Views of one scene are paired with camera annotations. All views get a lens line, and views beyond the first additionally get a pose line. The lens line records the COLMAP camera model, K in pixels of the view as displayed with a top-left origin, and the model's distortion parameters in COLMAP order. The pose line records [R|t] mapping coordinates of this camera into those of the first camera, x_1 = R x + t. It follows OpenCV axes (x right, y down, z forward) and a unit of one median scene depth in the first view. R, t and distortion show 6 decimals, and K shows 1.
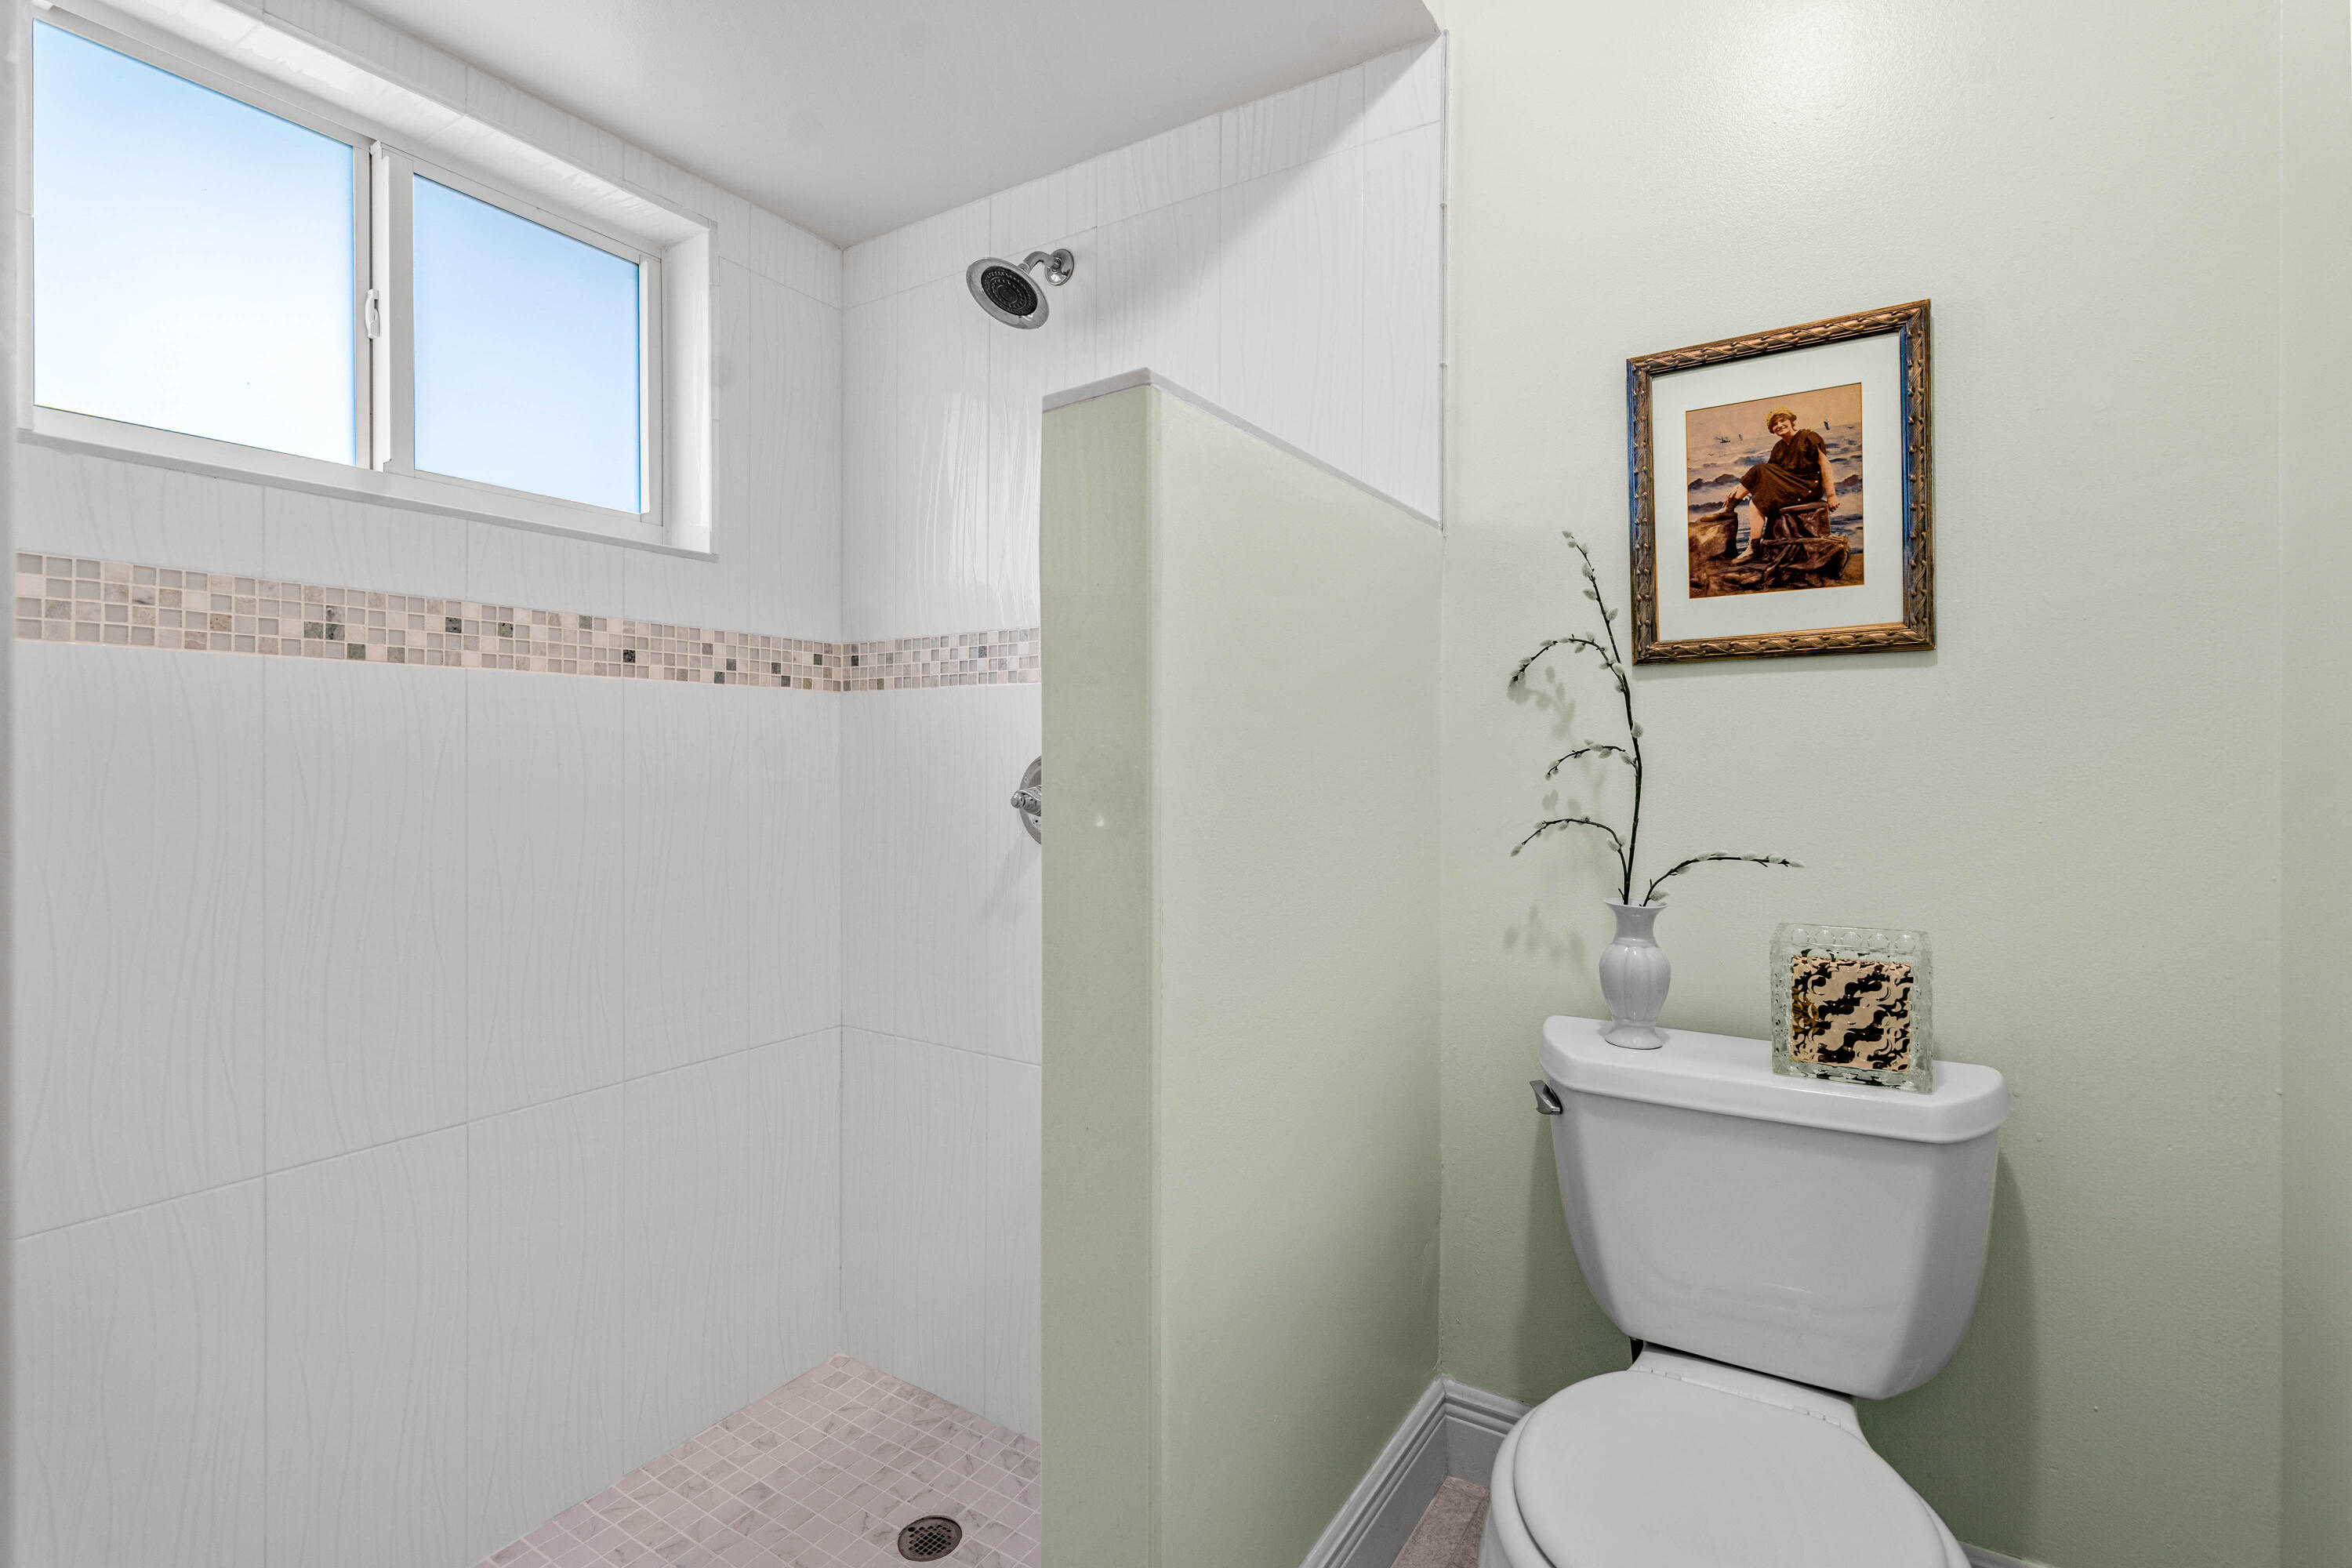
lens RADIAL K [[1093.6, 0, 1184.5], [0, 1093.6, 753.4], [0, 0, 1]] dist [-0.000451, 0.001434]
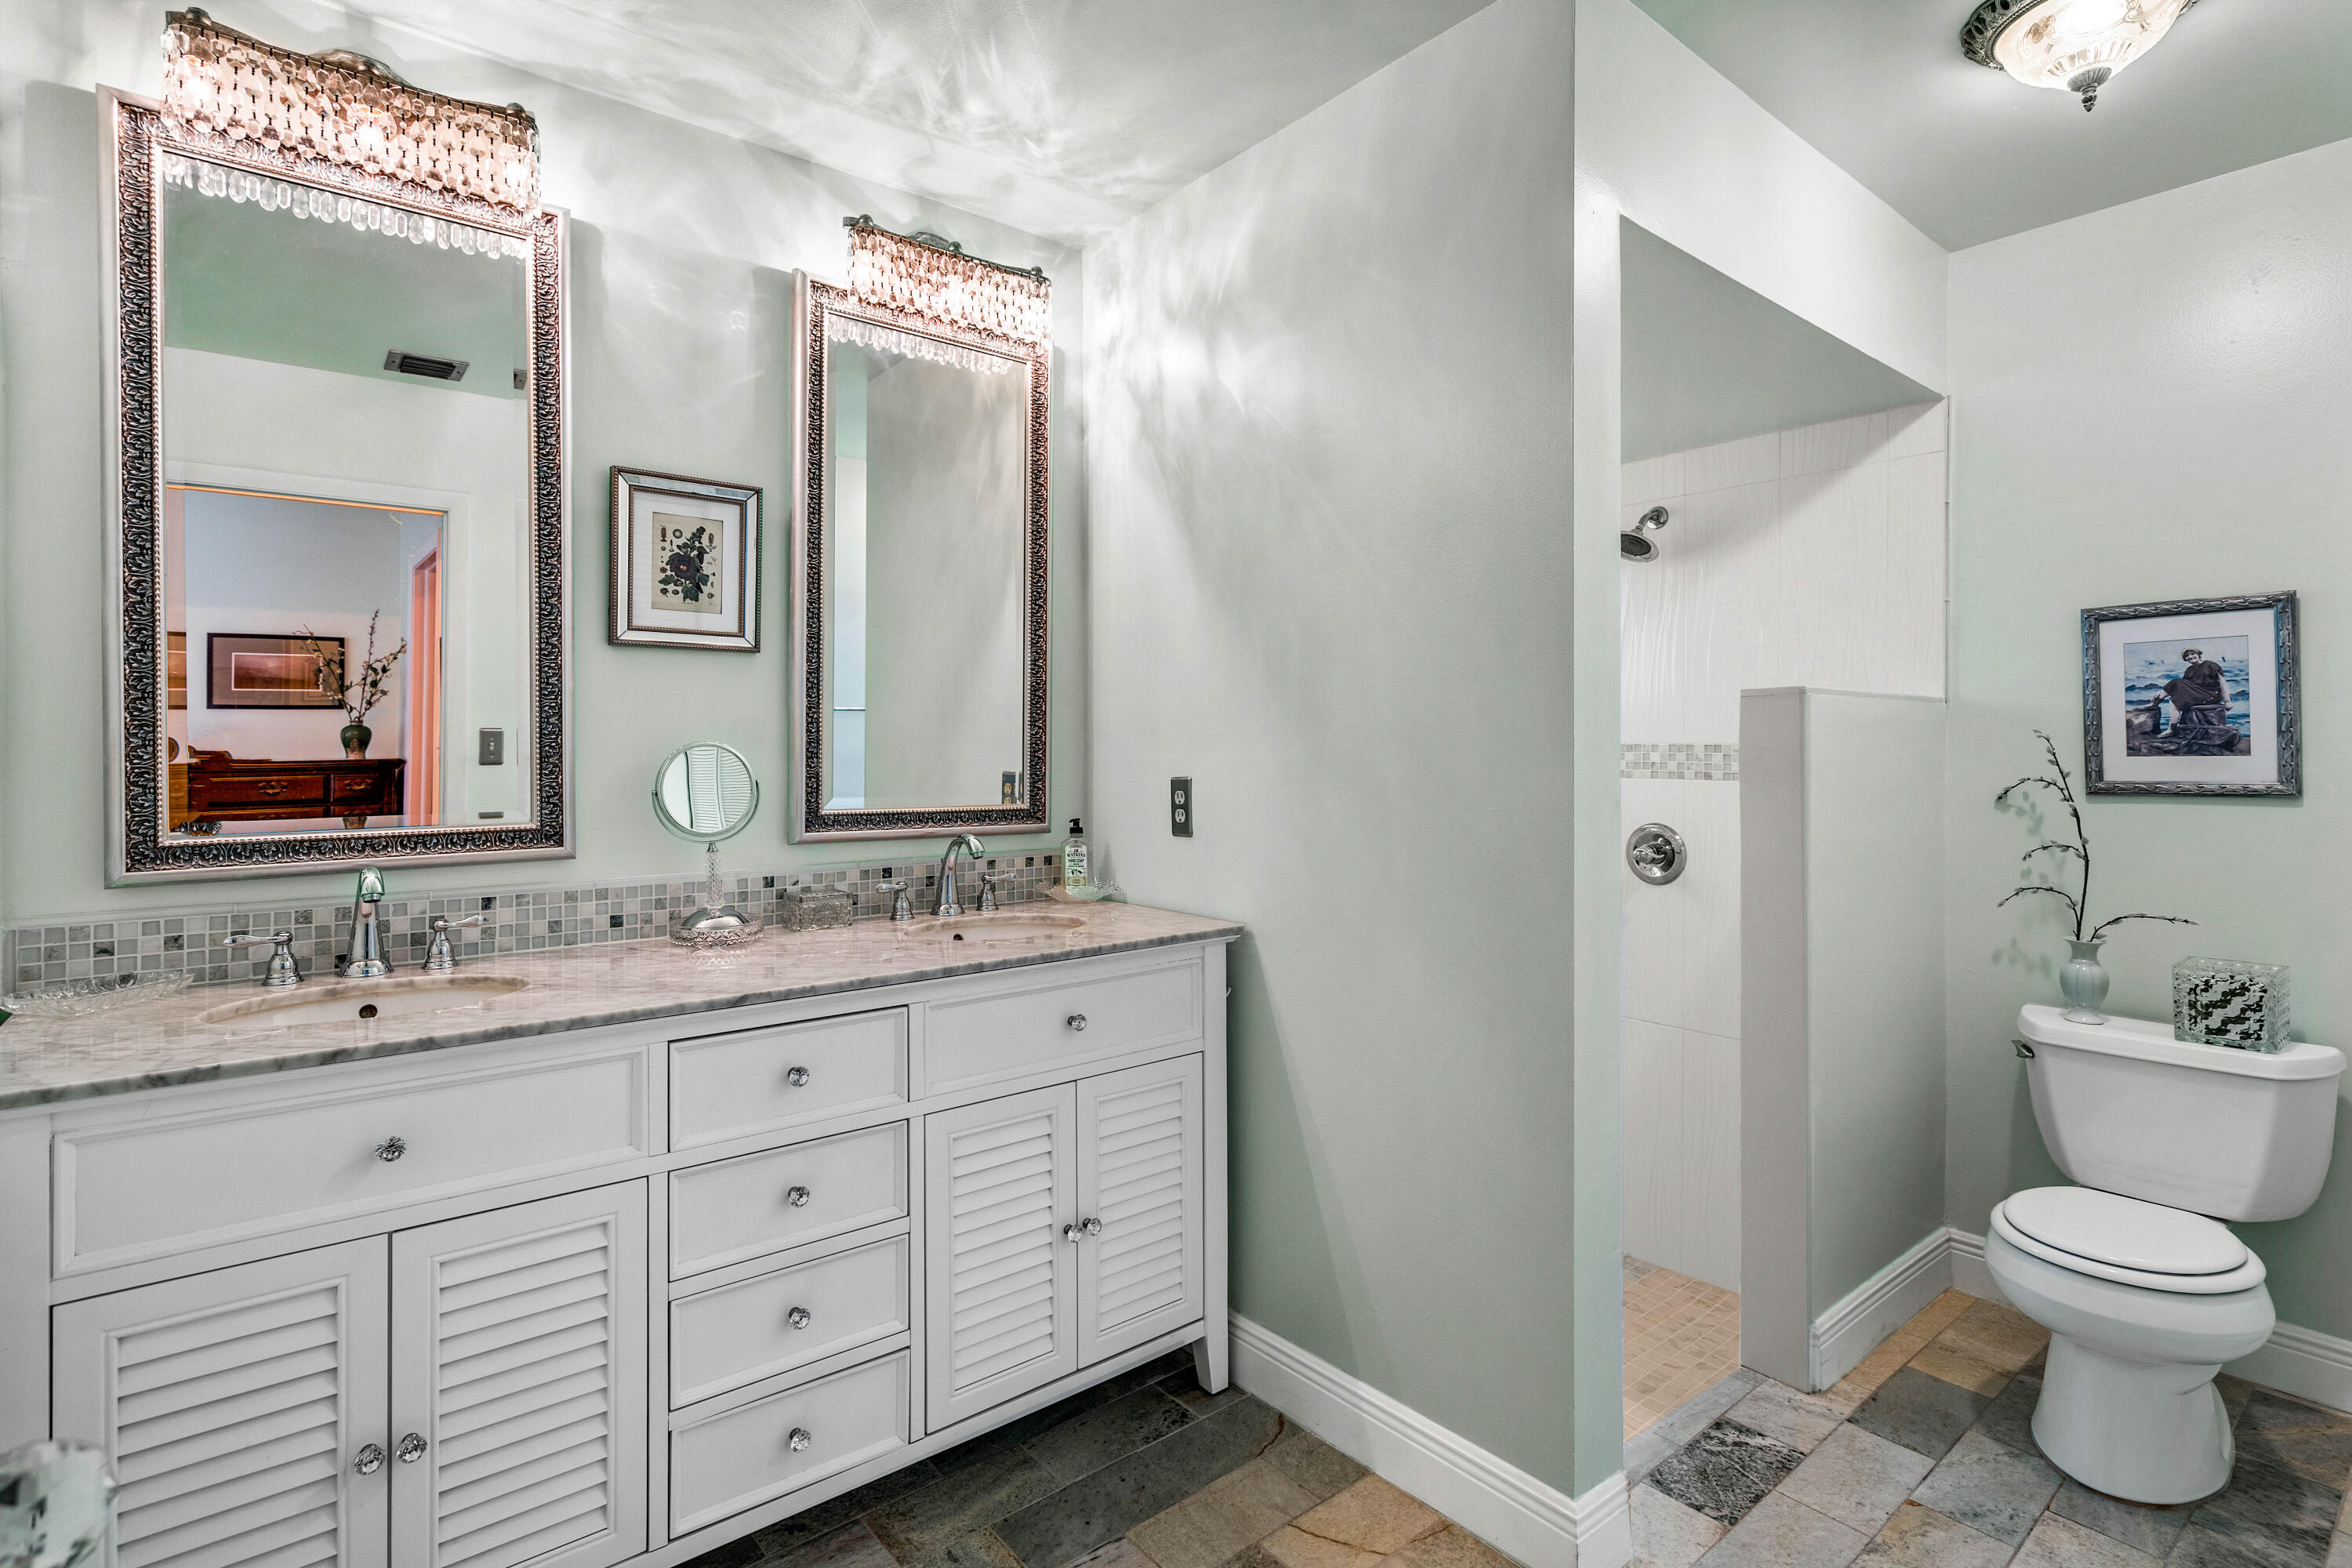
lens RADIAL K [[1093.6, 0, 1184.5], [0, 1093.6, 753.4], [0, 0, 1]] dist [-0.000451, 0.001434]
pose [[0.941441, -0.003029, -0.337163, -0.339686], [0.004336, 0.999986, 0.003123, -0.167697], [0.337149, -0.004402, 0.941441, -1.097697]]
